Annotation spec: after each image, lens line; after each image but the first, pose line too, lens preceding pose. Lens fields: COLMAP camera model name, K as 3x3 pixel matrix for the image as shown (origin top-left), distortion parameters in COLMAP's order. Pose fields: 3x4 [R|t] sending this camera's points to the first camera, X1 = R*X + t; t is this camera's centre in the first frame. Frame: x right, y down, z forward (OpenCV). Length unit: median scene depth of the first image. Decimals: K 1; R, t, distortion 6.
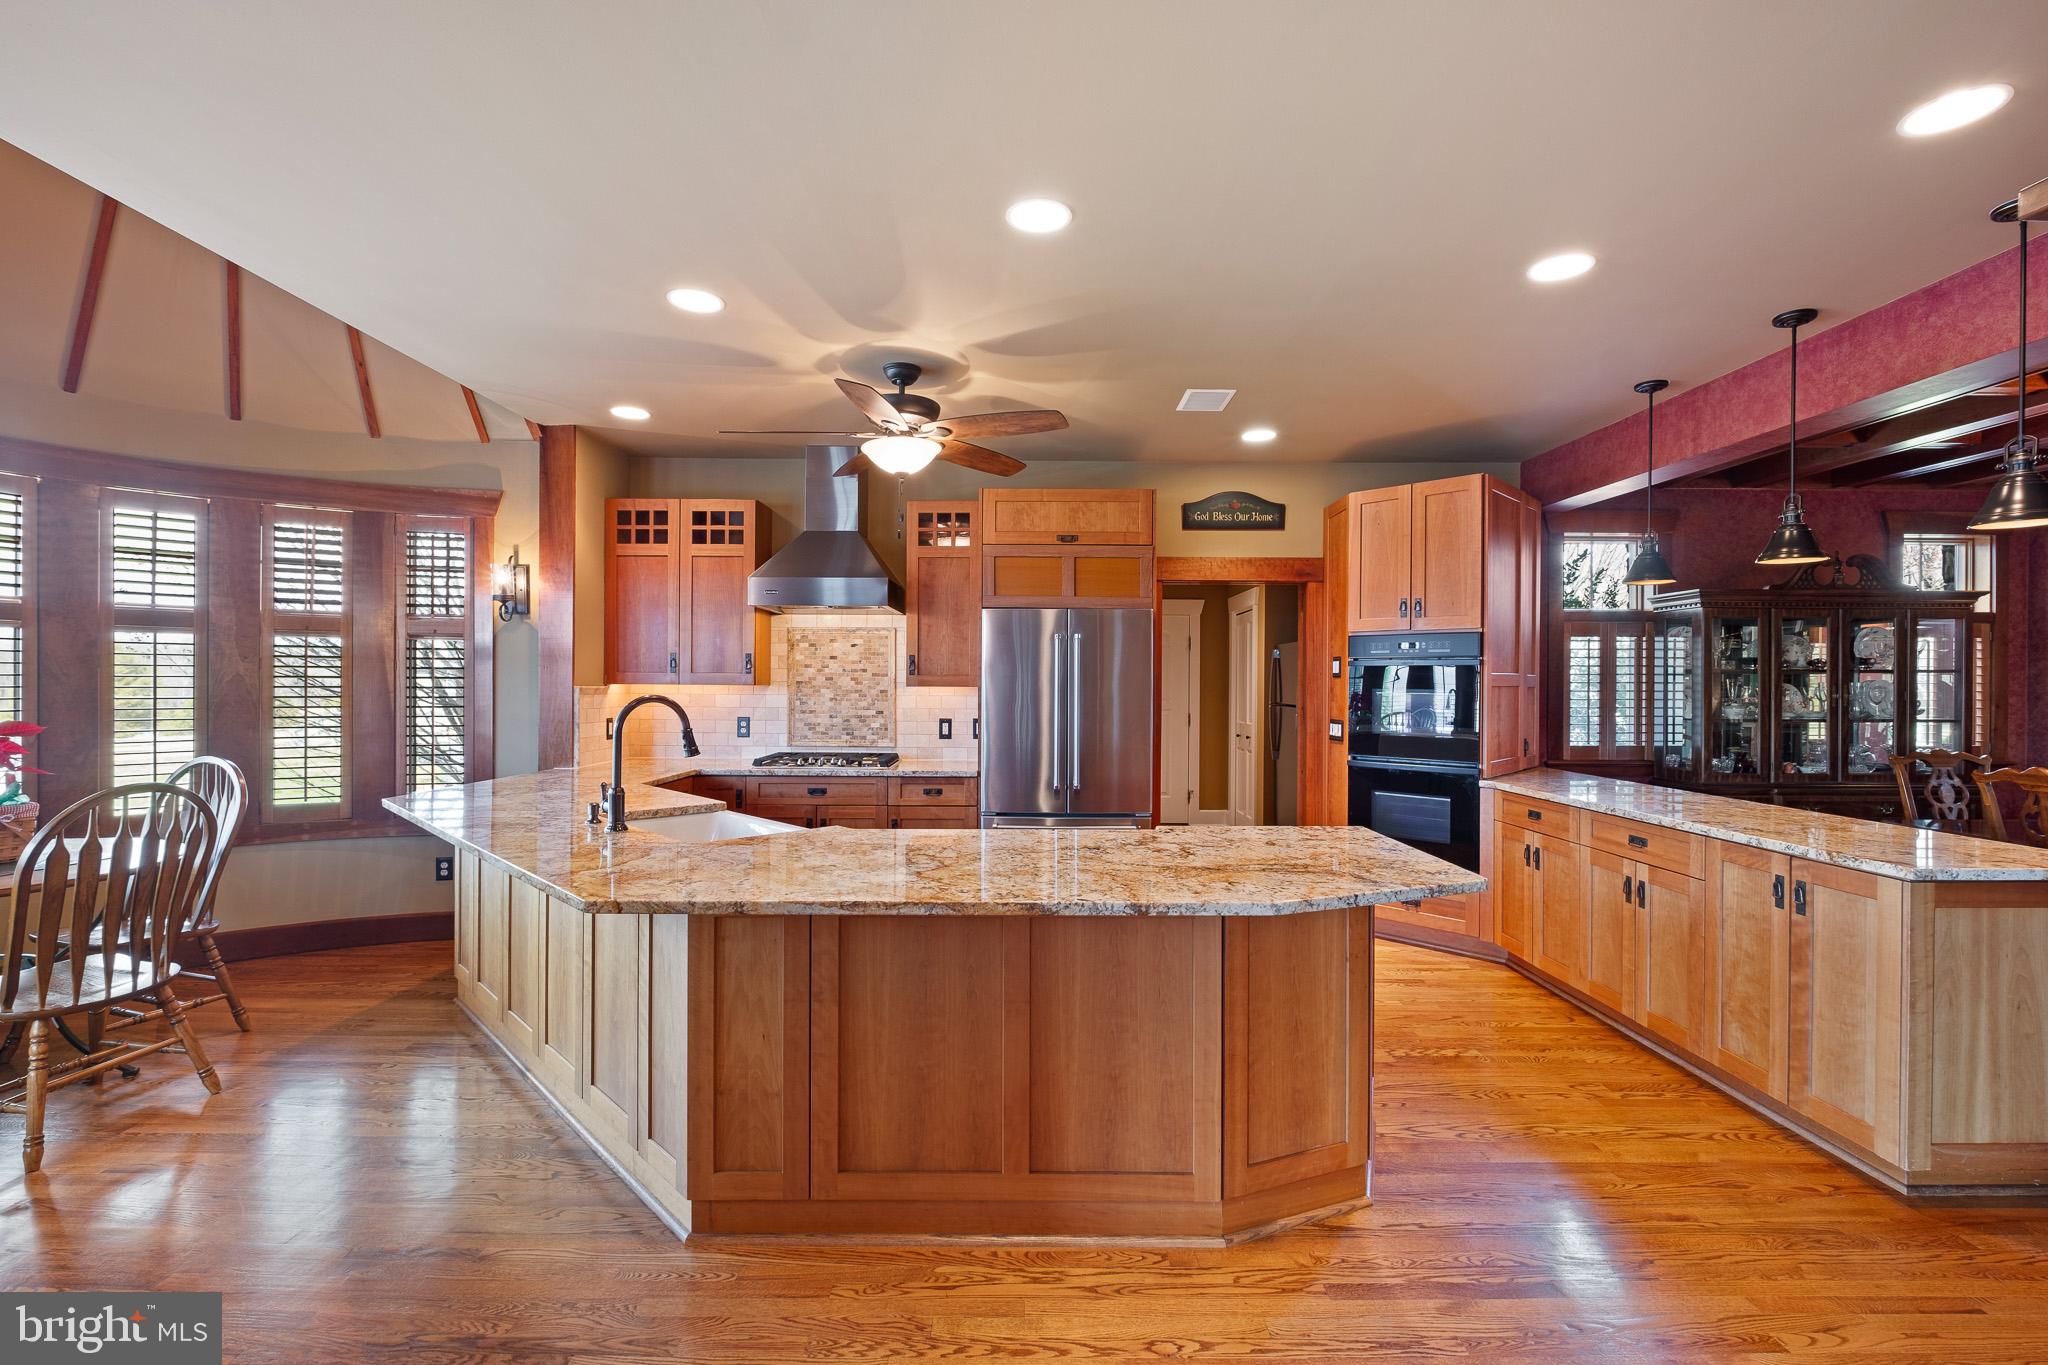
lens RADIAL K [[883.5, 0, 1027.5], [0, 883.5, 687.6], [0, 0, 1]] dist [0.002203, 0.000134]
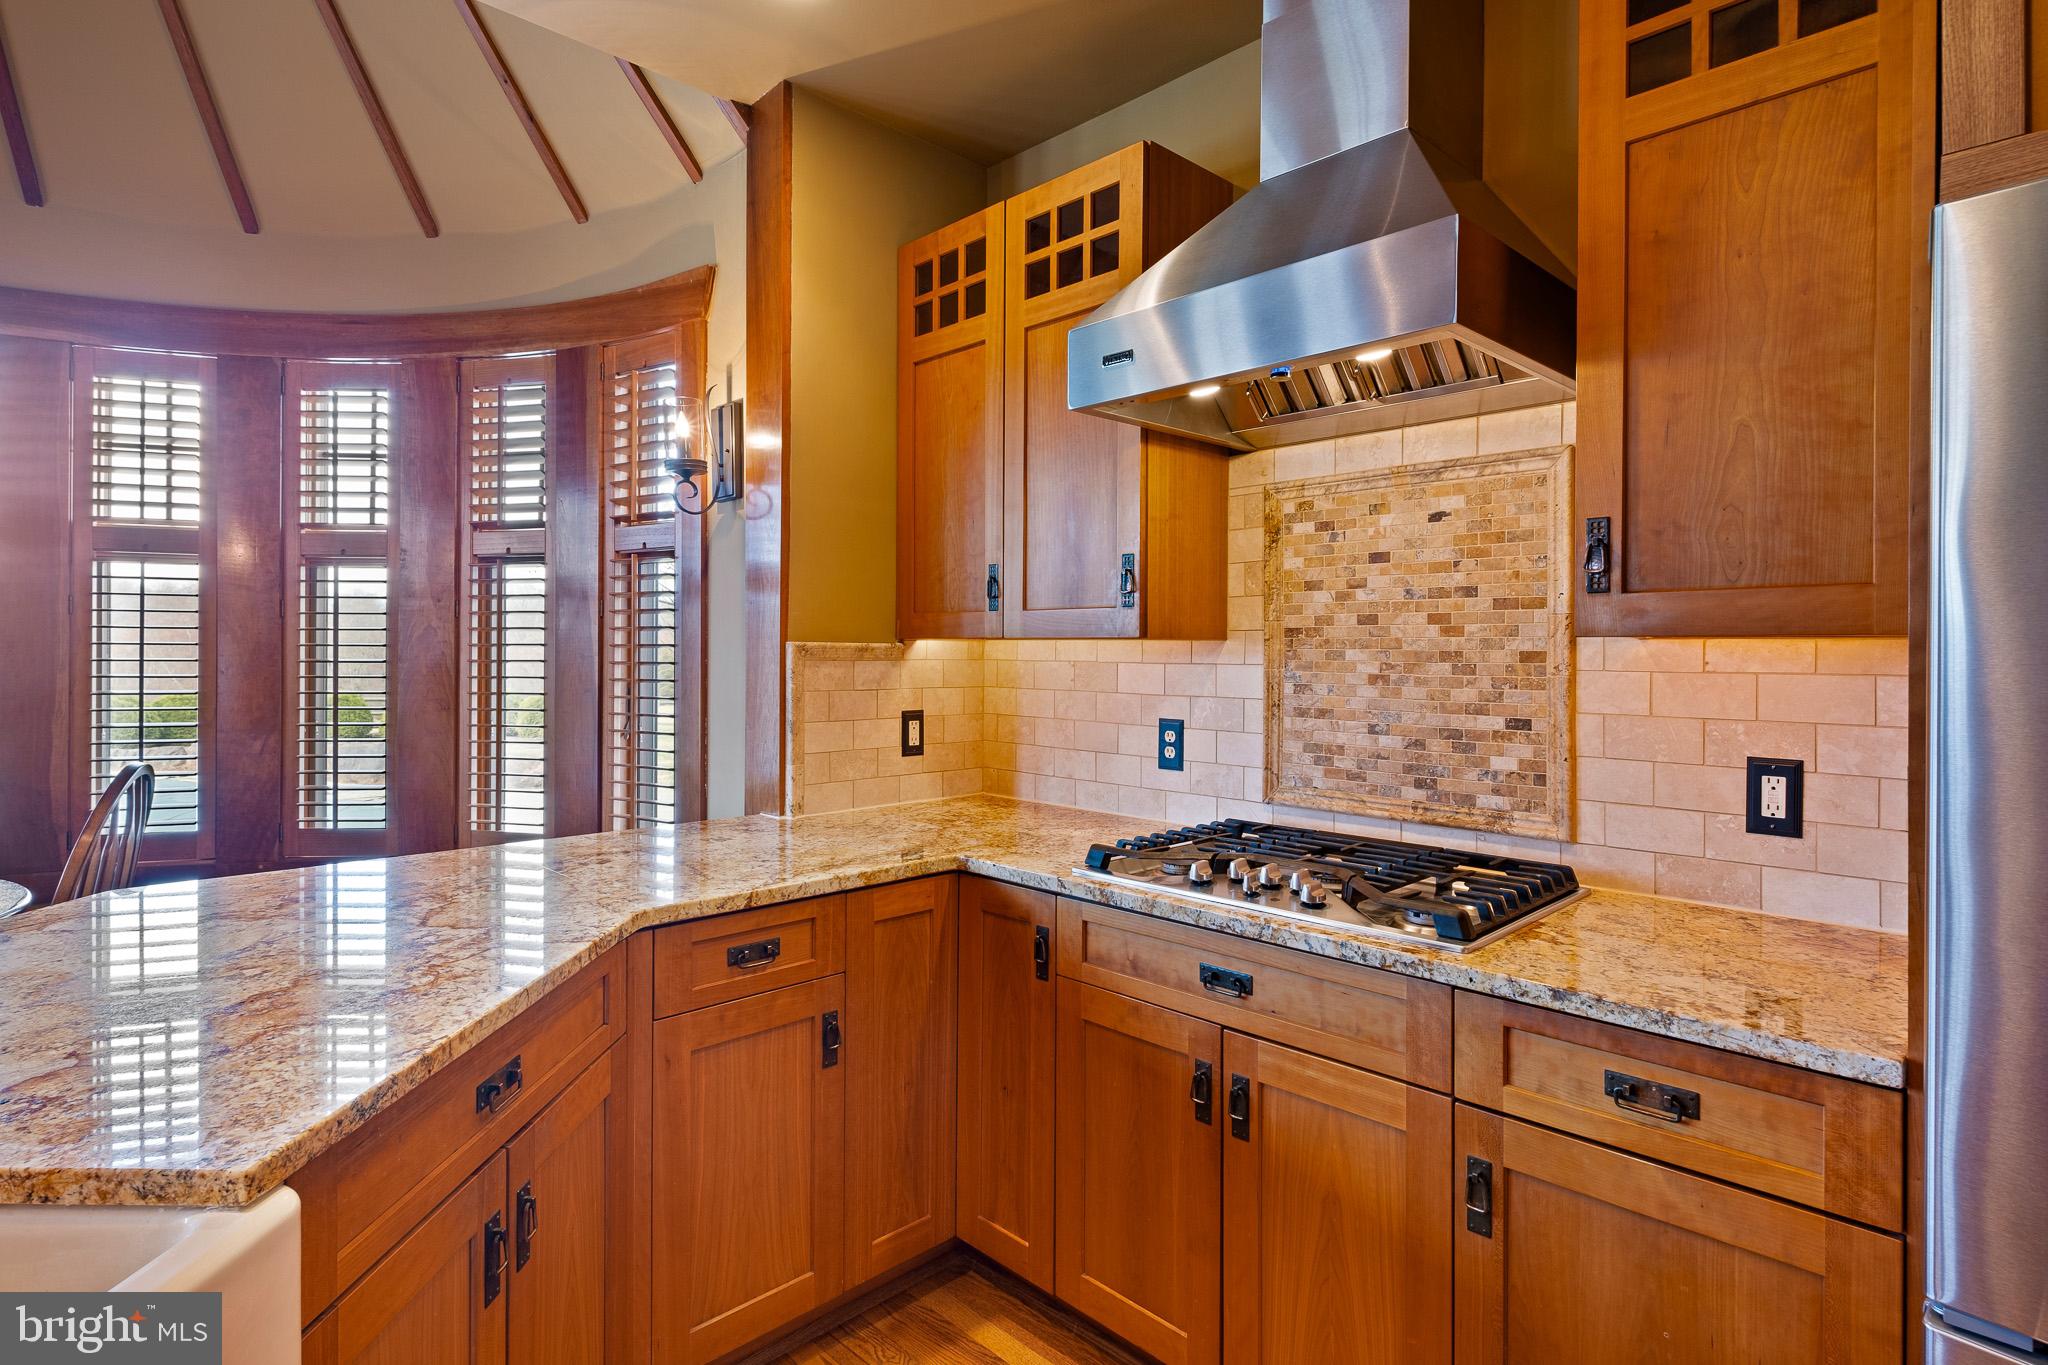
lens RADIAL K [[1054.7, 0, 1029.4], [0, 1054.7, 652.3], [0, 0, 1]] dist [0.011196, -0.011512]
pose [[0.698034, -0.001302, -0.716064, -0.024023], [-0.004030, 0.999975, -0.005748, 0.006452], [0.716053, 0.006898, 0.698011, 0.695172]]
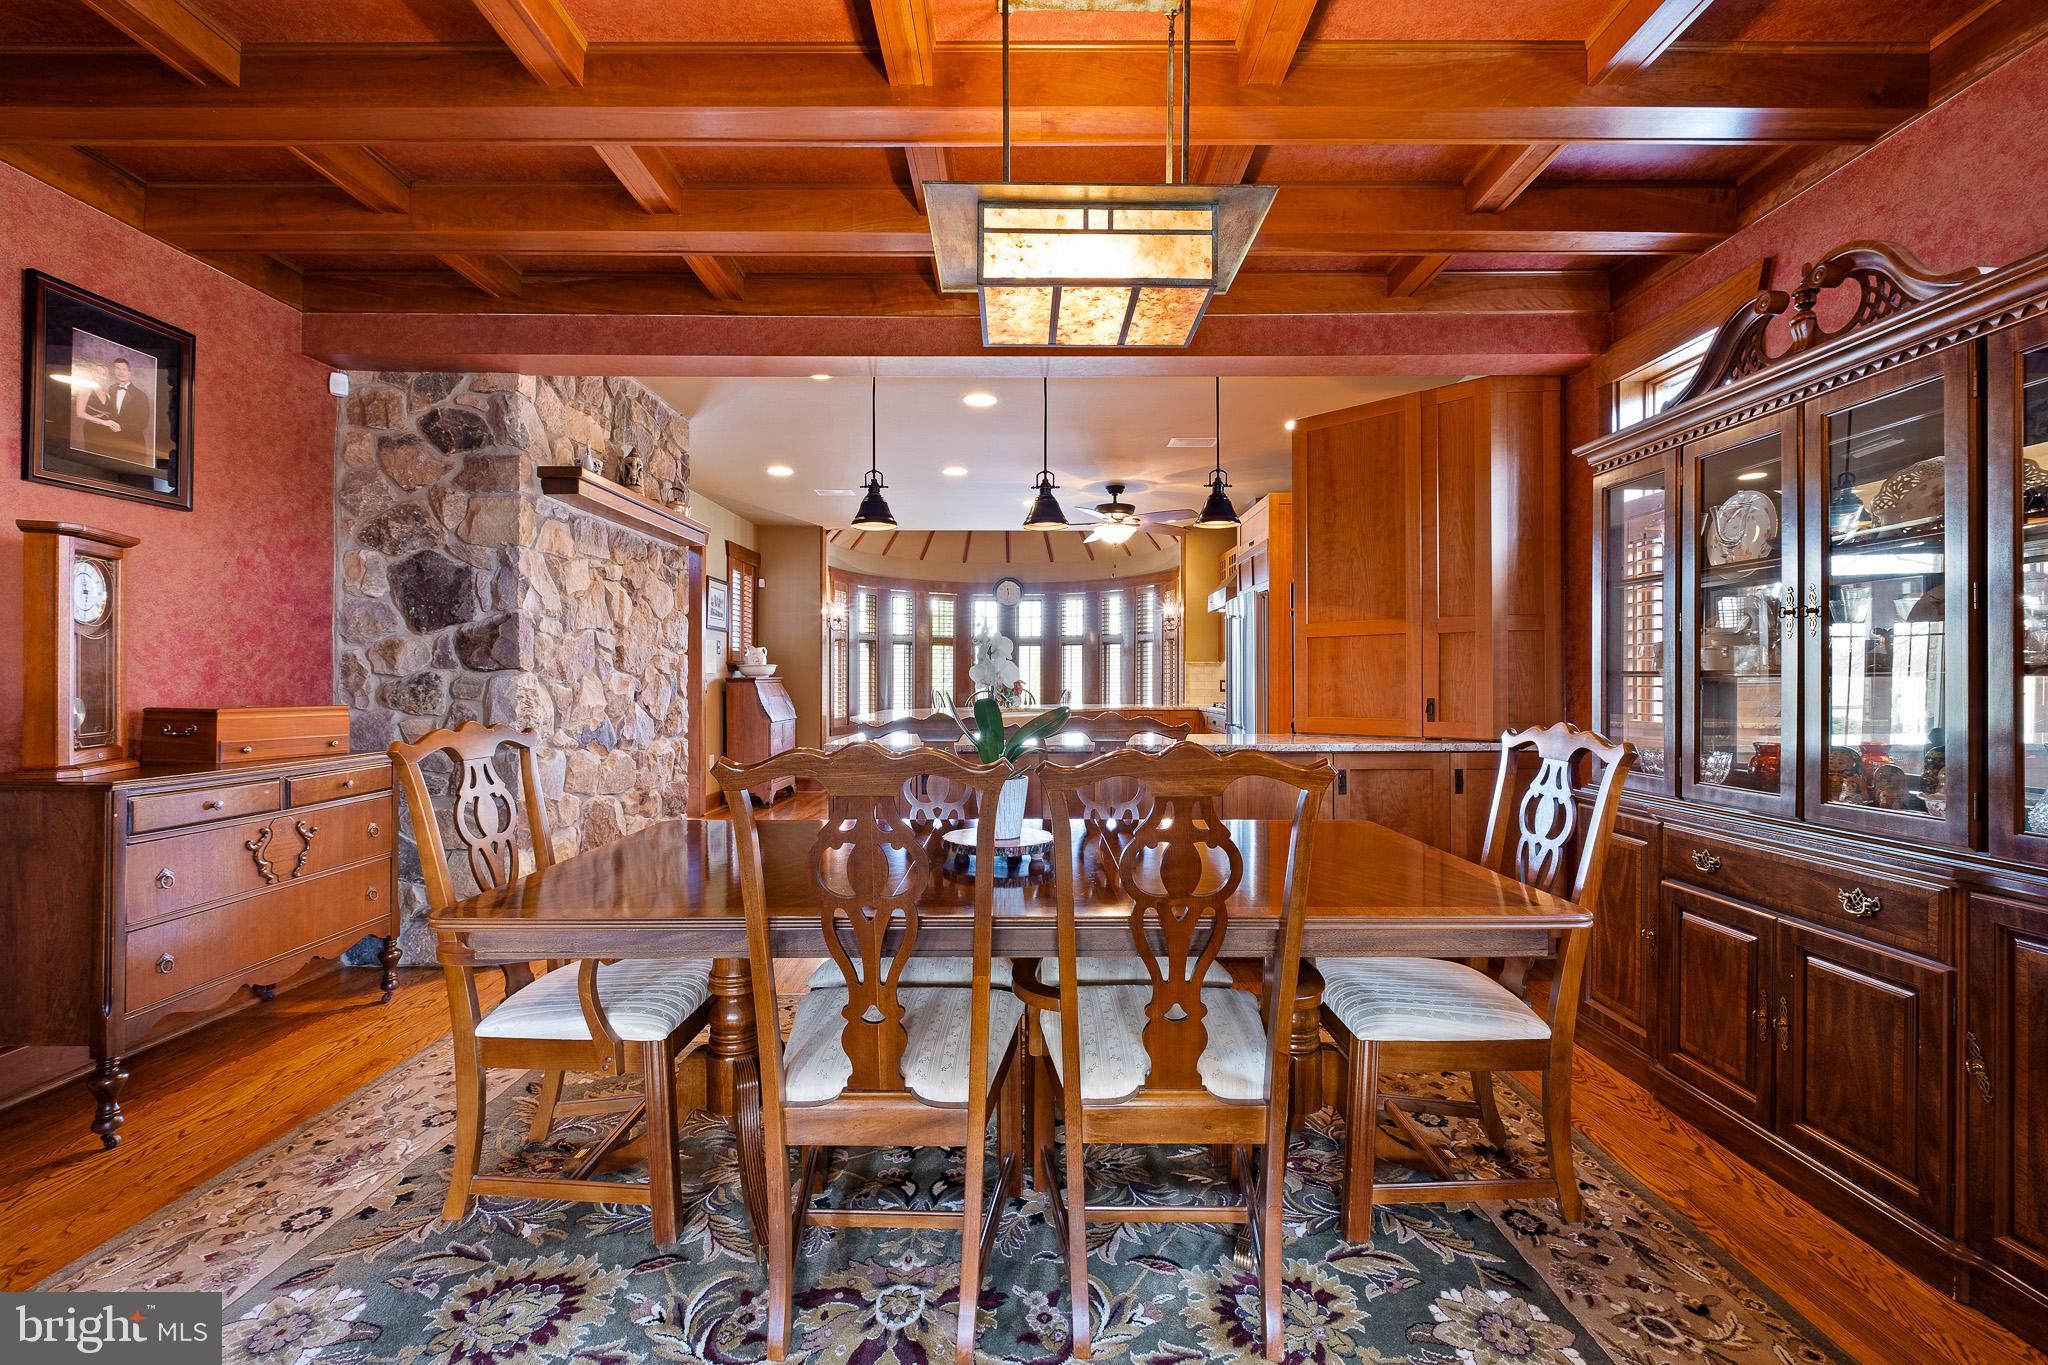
lens RADIAL K [[876.1, 0, 1032.1], [0, 876.1, 678.0], [0, 0, 1]] dist [0.003777, -0.006128]
pose [[-0.000001, -0.005028, -0.999987, 1.378436], [-0.004532, 0.999977, -0.005028, 0.044123], [0.999990, 0.004532, -0.000024, 0.659588]]
